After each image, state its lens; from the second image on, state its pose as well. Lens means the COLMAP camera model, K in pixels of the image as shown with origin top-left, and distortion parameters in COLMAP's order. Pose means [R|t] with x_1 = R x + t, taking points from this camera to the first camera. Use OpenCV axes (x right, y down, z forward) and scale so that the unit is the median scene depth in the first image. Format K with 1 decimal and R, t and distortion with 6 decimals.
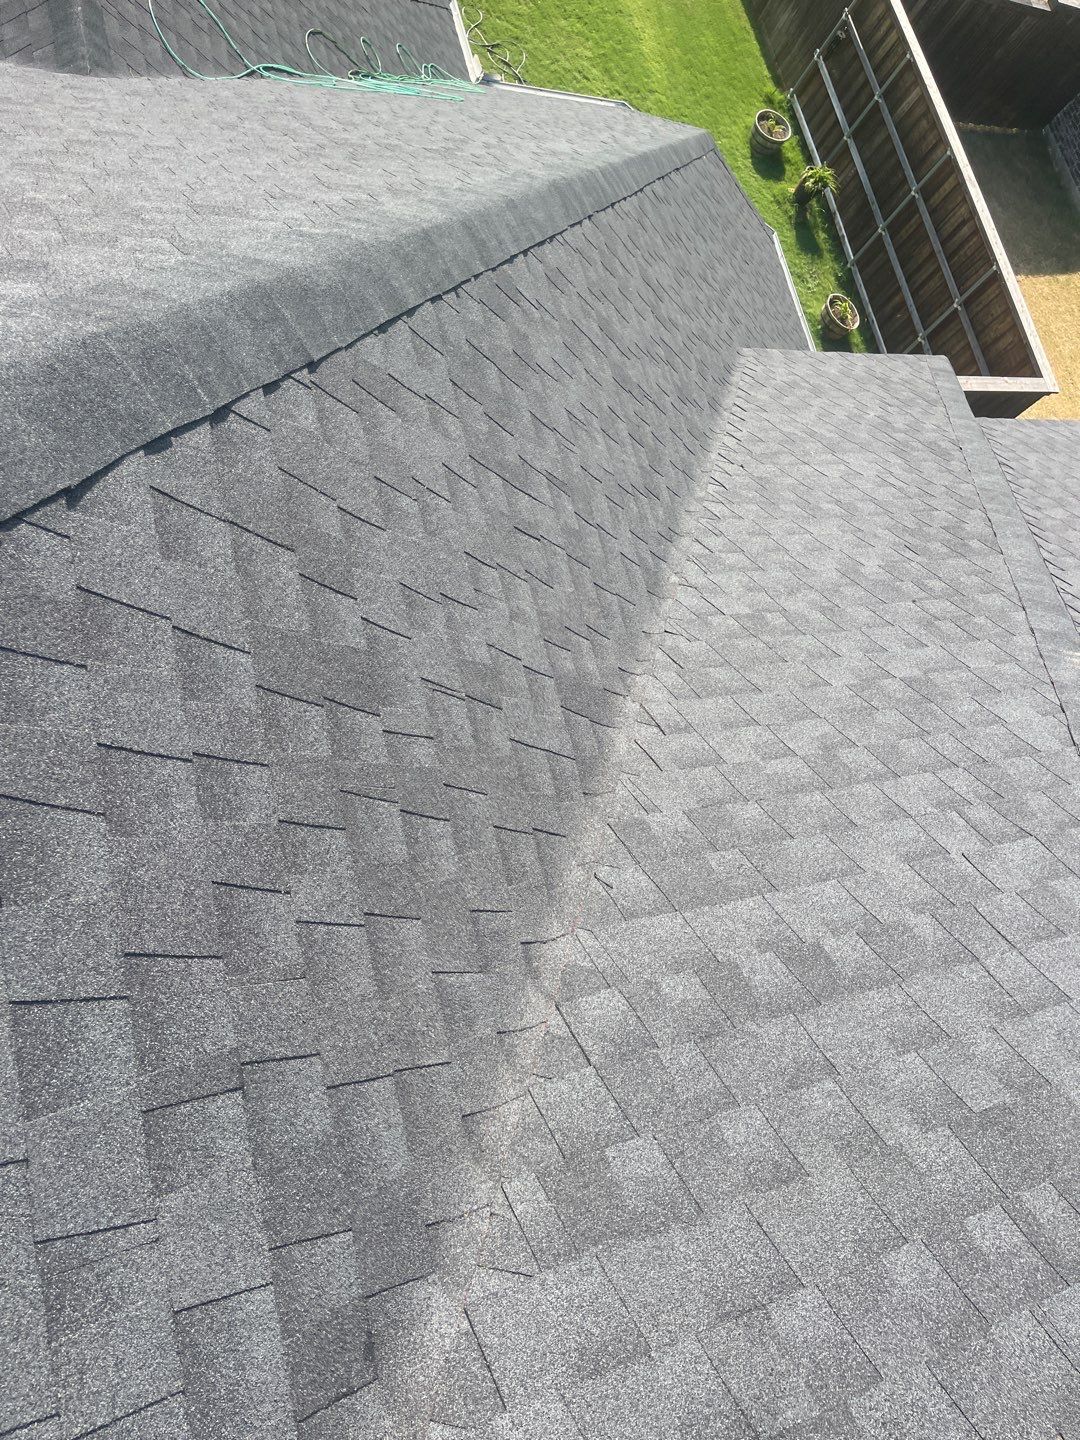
lens RADIAL K [[1096.1, 0, 541.3], [0, 1096.1, 705.5], [0, 0, 1]] dist [0.065965, -0.079657]
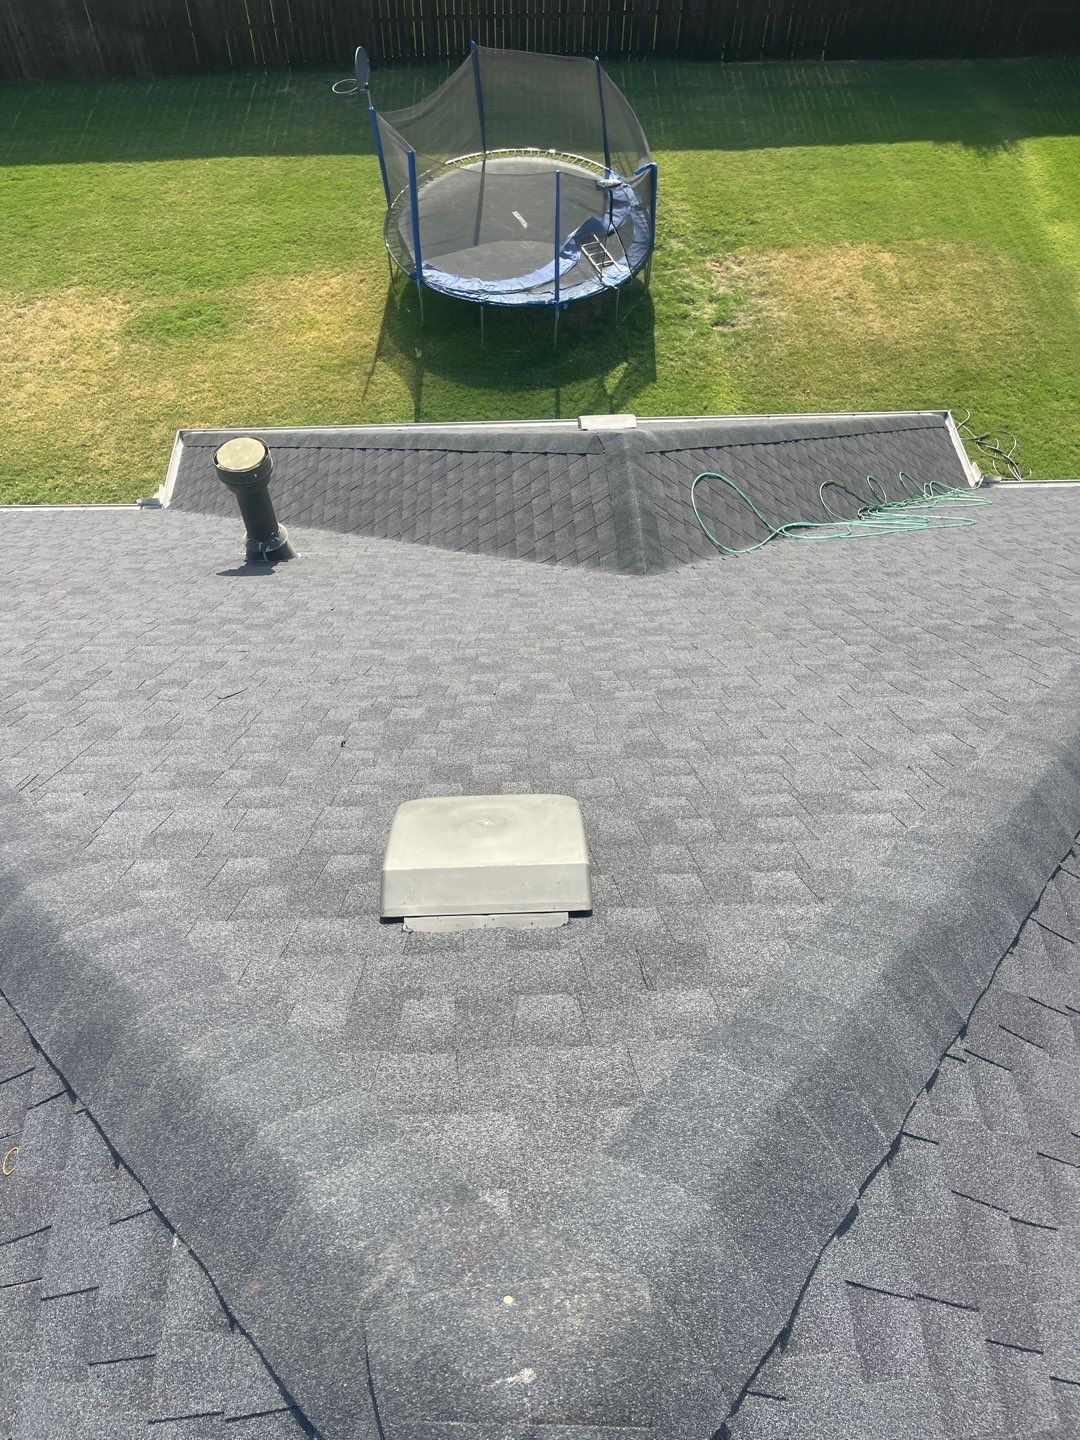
lens RADIAL K [[1096.1, 0, 526.5], [0, 1096.1, 728.7], [0, 0, 1]] dist [0.065965, -0.079657]
pose [[0.909081, -0.040605, -0.414637, -0.107507], [-0.078705, 0.960580, -0.266629, -0.202200], [0.409118, 0.275021, 0.870049, -0.010266]]
